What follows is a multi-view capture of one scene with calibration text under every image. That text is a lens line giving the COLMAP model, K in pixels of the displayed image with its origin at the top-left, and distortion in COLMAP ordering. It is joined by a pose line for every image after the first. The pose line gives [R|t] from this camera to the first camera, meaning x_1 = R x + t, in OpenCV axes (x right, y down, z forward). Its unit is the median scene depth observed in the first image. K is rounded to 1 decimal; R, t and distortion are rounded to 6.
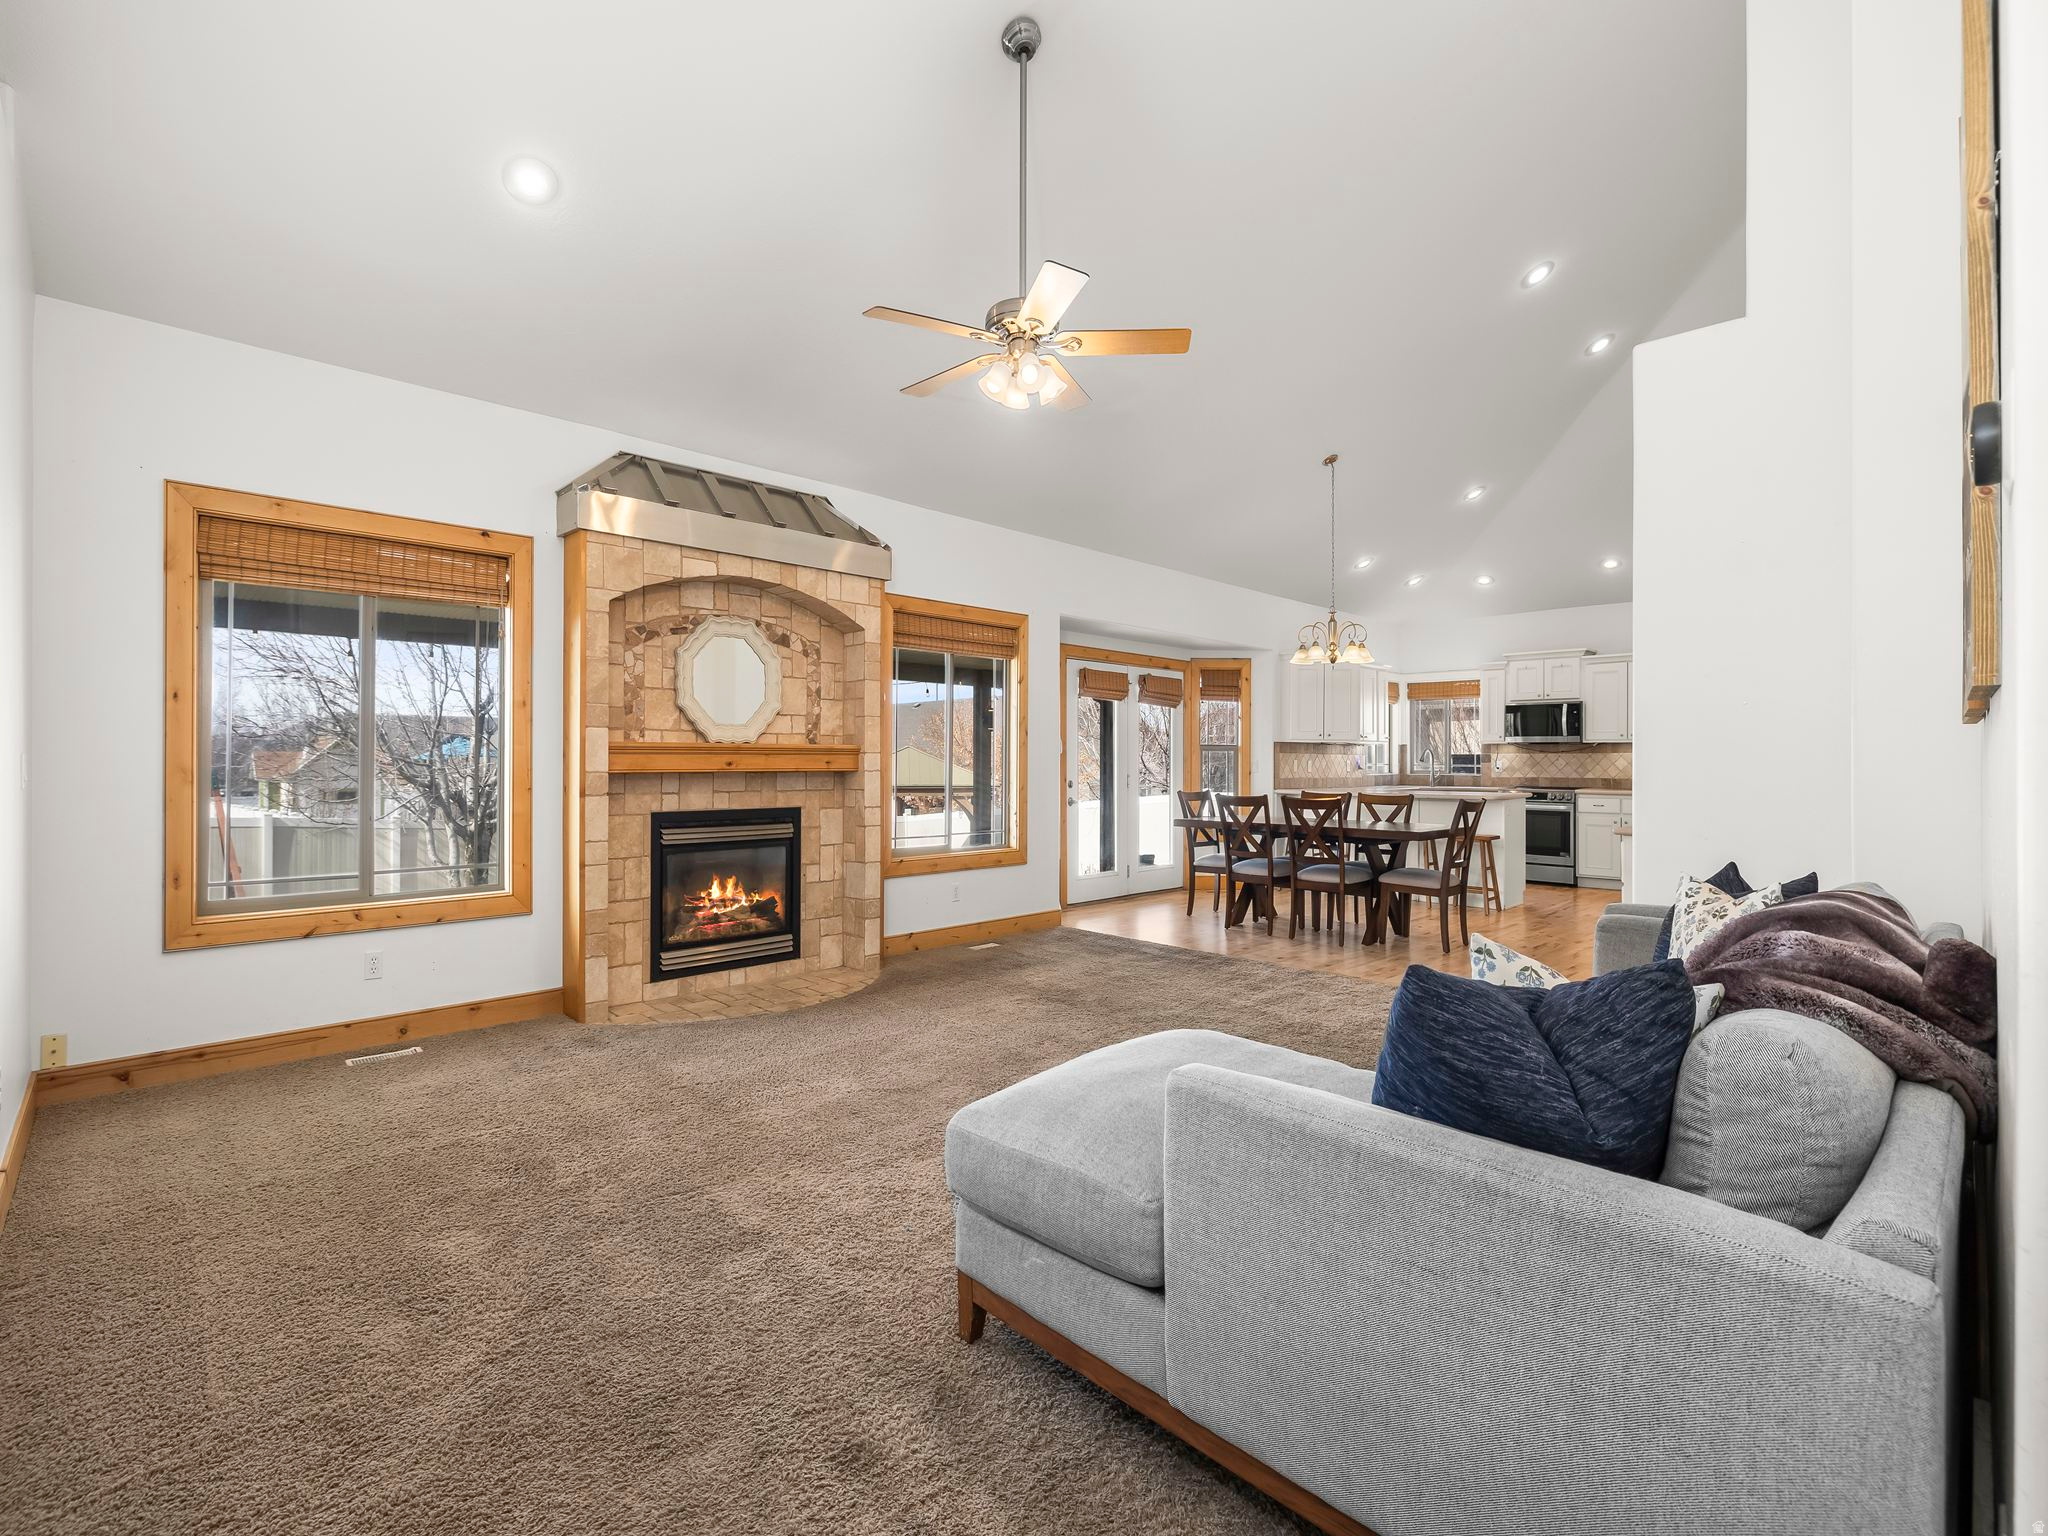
lens RADIAL K [[918.6, 0, 1024.0], [0, 918.6, 768.0], [0, 0, 1]] dist [0.001665, 0.000126]
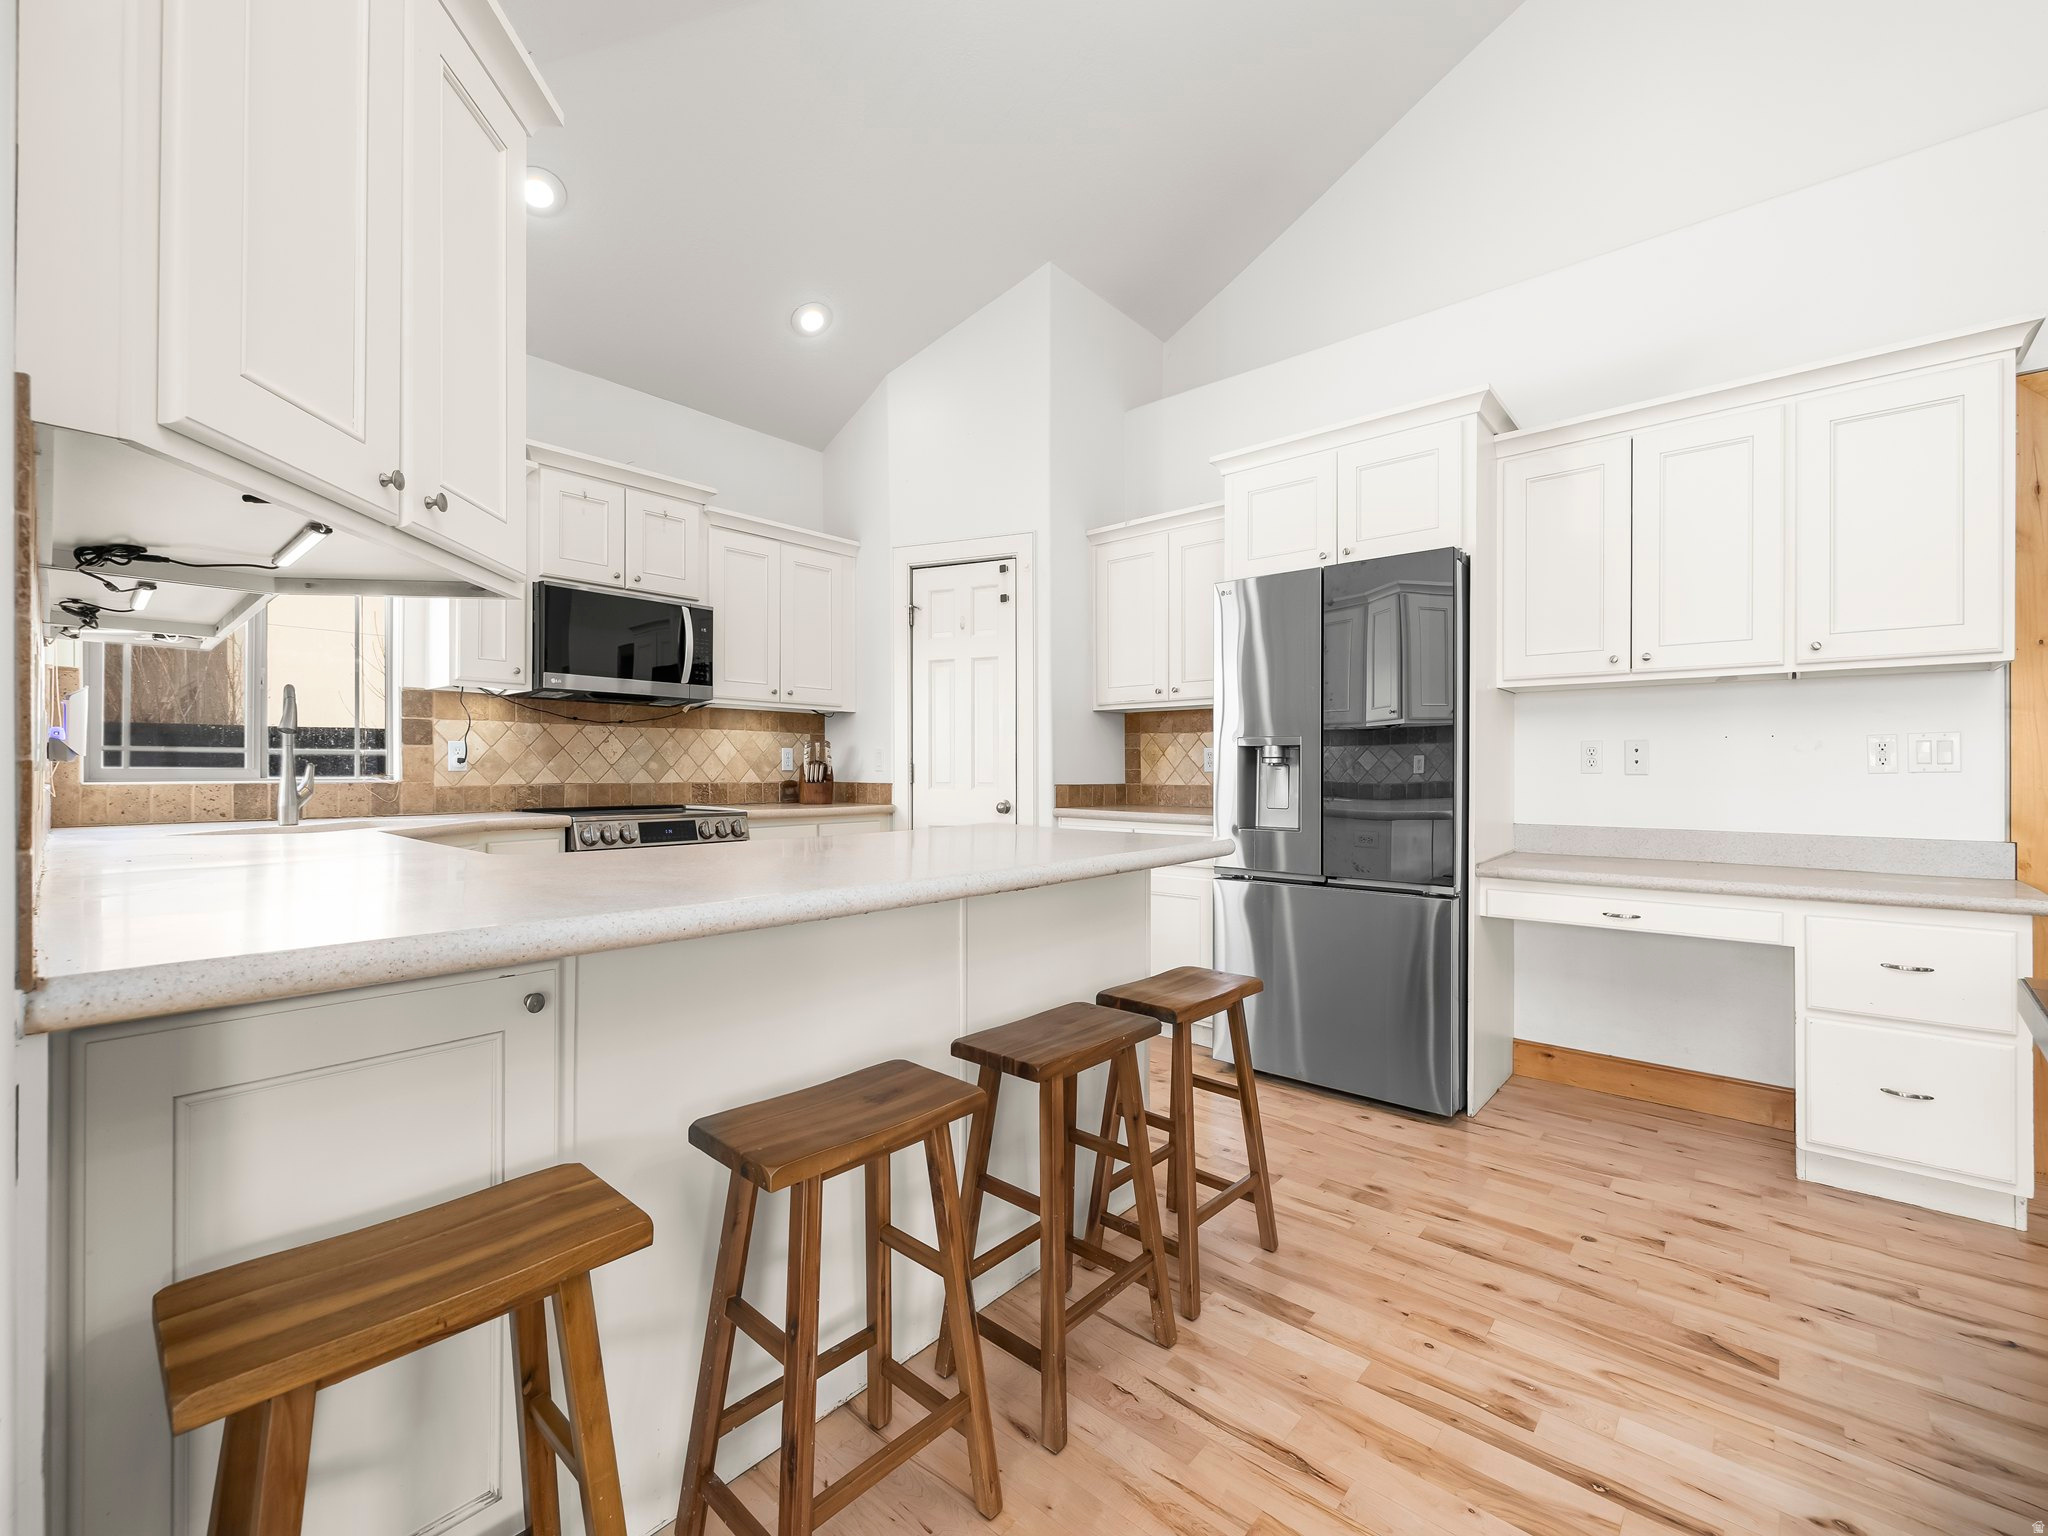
lens RADIAL K [[860.8, 0, 1024.0], [0, 860.8, 768.0], [0, 0, 1]] dist [-0.014693, 0.000469]
pose [[-0.077559, 0.000114, 0.996988, 0.183713], [0.000533, 1.000000, -0.000072, 0.003563], [-0.996988, 0.000526, -0.077559, 0.866873]]
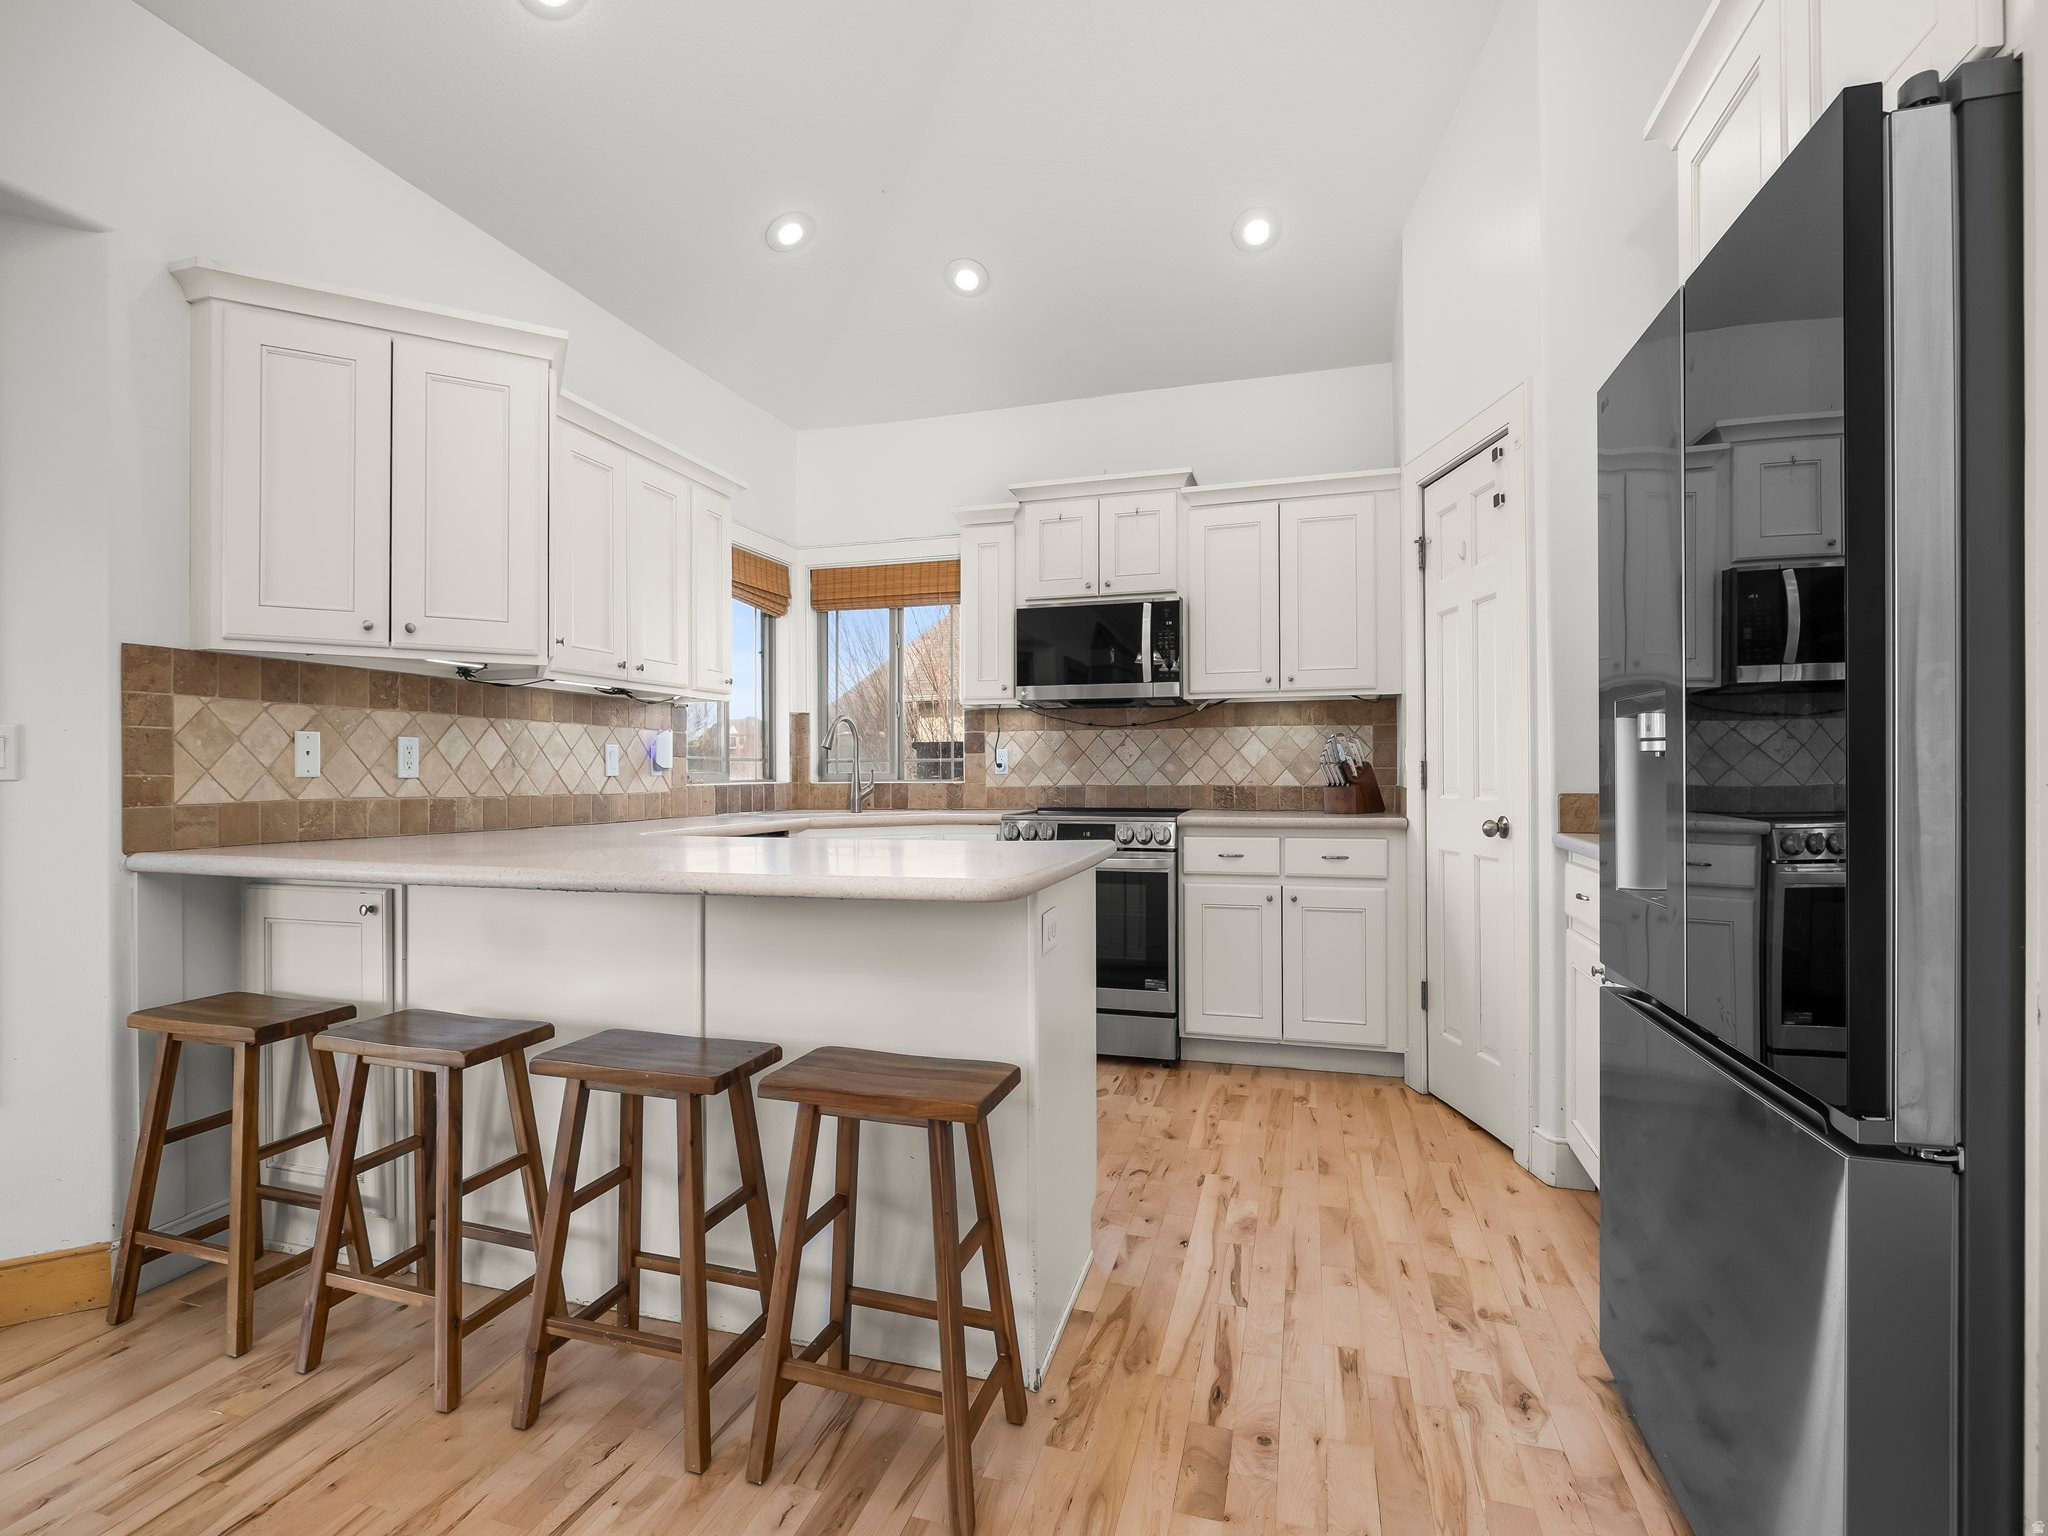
lens RADIAL K [[974.2, 0, 1024.0], [0, 974.2, 768.0], [0, 0, 1]] dist [0.003955, 0.000278]
pose [[0.875026, -0.005189, 0.484048, 0.330236], [0.009457, 0.999935, -0.006375, 0.004726], [-0.483984, 0.010156, 0.875018, 0.644585]]
